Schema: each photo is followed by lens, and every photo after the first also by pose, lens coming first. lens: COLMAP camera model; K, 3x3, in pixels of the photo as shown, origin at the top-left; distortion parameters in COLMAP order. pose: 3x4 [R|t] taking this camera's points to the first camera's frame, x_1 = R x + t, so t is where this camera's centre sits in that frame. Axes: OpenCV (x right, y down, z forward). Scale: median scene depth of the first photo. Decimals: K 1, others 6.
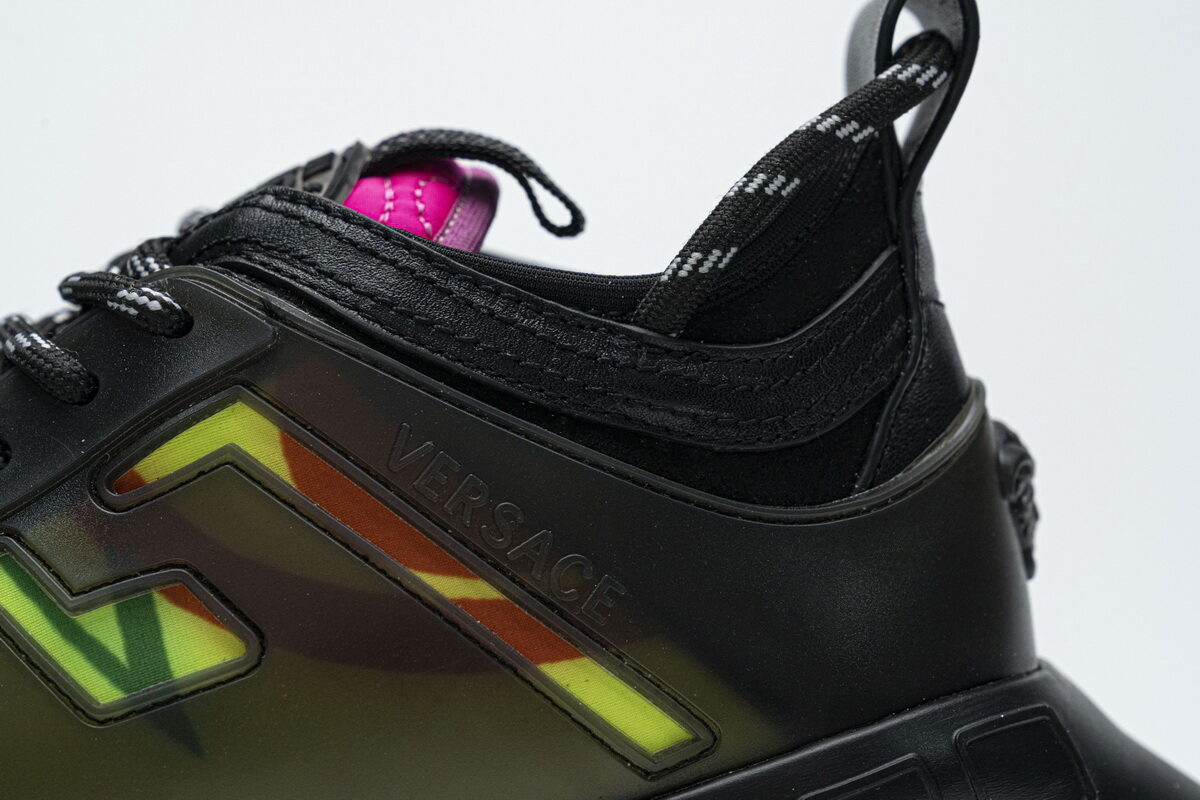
lens RADIAL K [[2348.3, 0, 596.3], [0, 2348.3, 404.5], [0, 0, 1]] dist [0.000350, 0.000000]
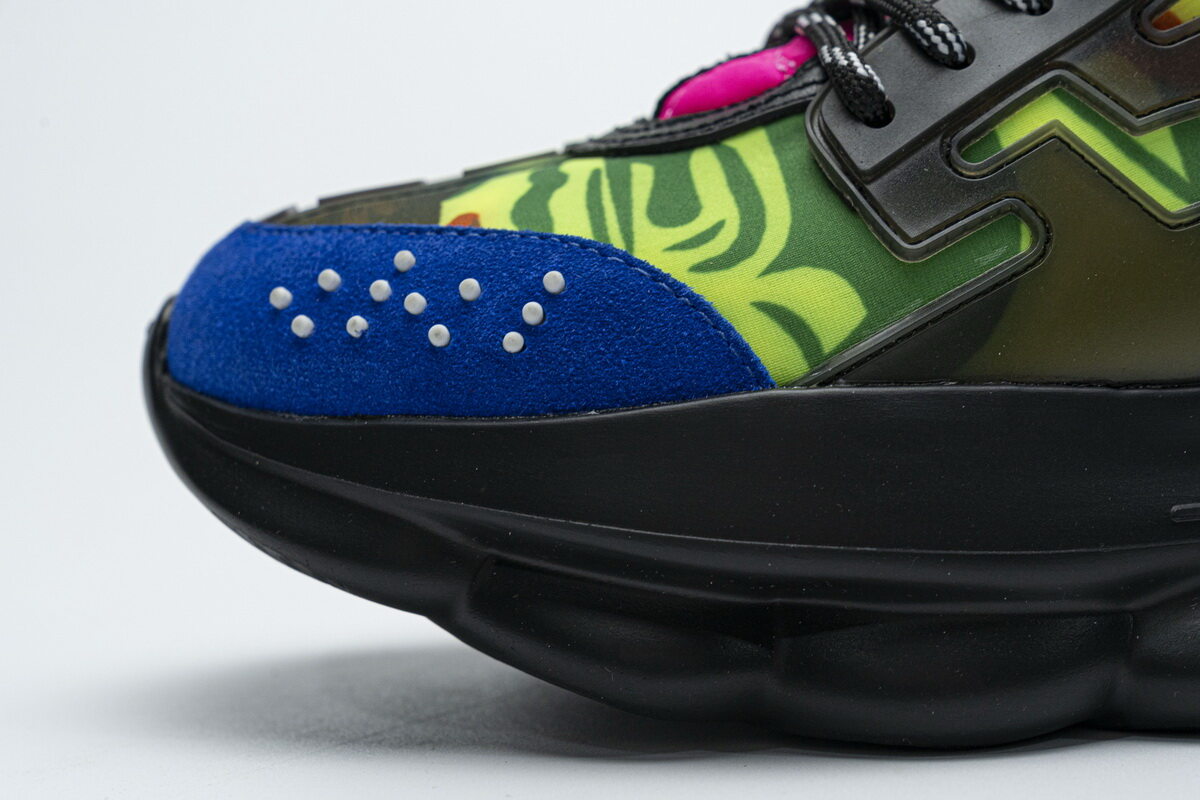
lens RADIAL K [[2348.3, 0, 593.3], [0, 2348.3, 405.7], [0, 0, 1]] dist [0.000350, 0.000000]
pose [[0.999206, -0.012680, 0.037770, -0.509078], [0.011938, 0.999732, 0.019811, 0.187363], [-0.038011, -0.019345, 0.999090, -0.097217]]
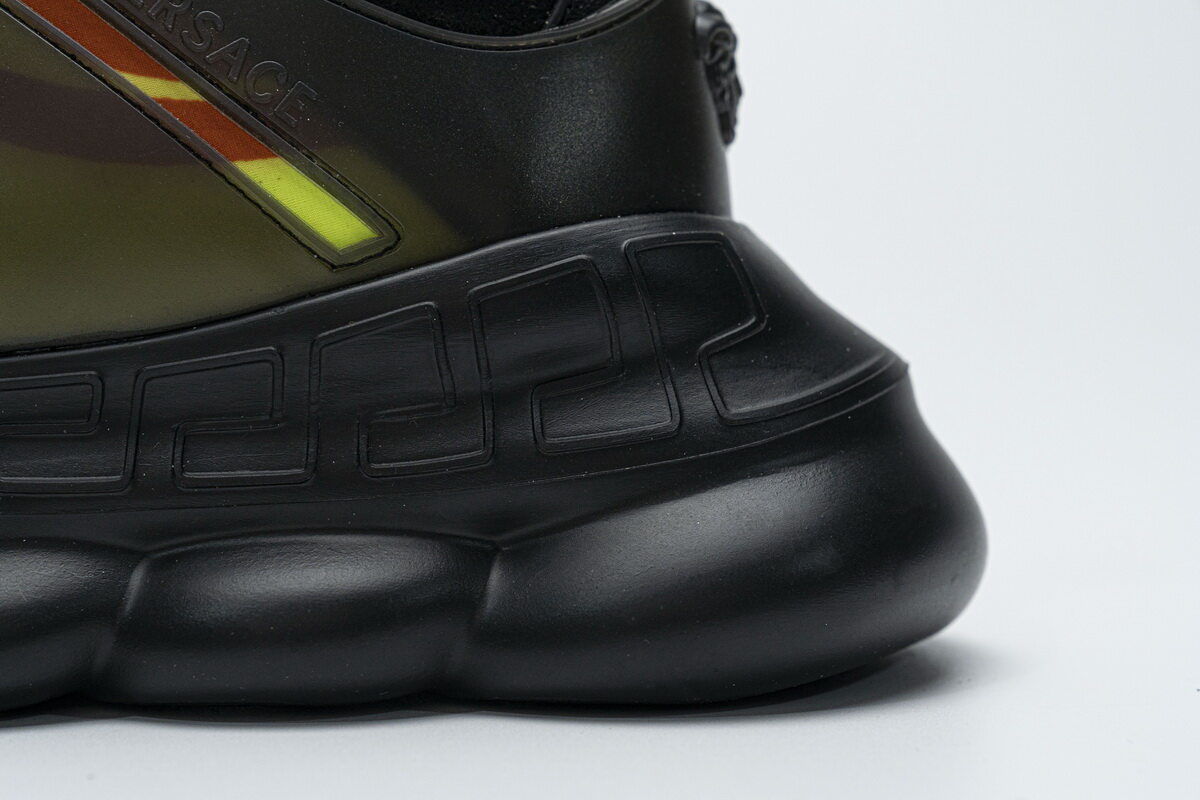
lens RADIAL K [[2348.3, 0, 591.4], [0, 2348.3, 395.9], [0, 0, 1]] dist [0.000350, 0.000000]
pose [[0.999756, 0.021683, 0.004257, 0.134425], [-0.021719, 0.999728, 0.008452, 0.201660], [-0.004072, -0.008543, 0.999955, -0.073814]]
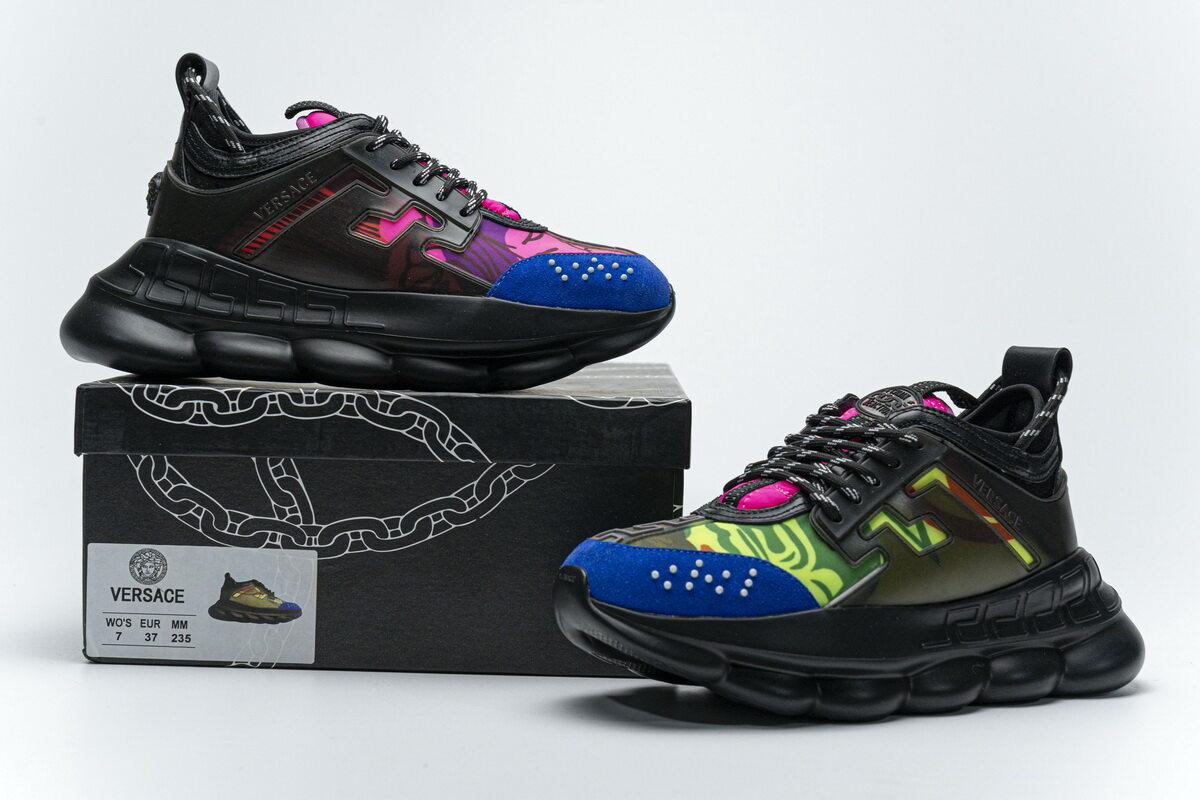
lens RADIAL K [[2050.4, 0, 604.1], [0, 2050.4, 396.7], [0, 0, 1]] dist [-0.034159, 0.000000]
pose [[0.873025, 0.032010, 0.486623, -2.081169], [-0.018355, 0.999293, -0.032804, 0.002867], [-0.487330, 0.019707, 0.872996, -1.443125]]
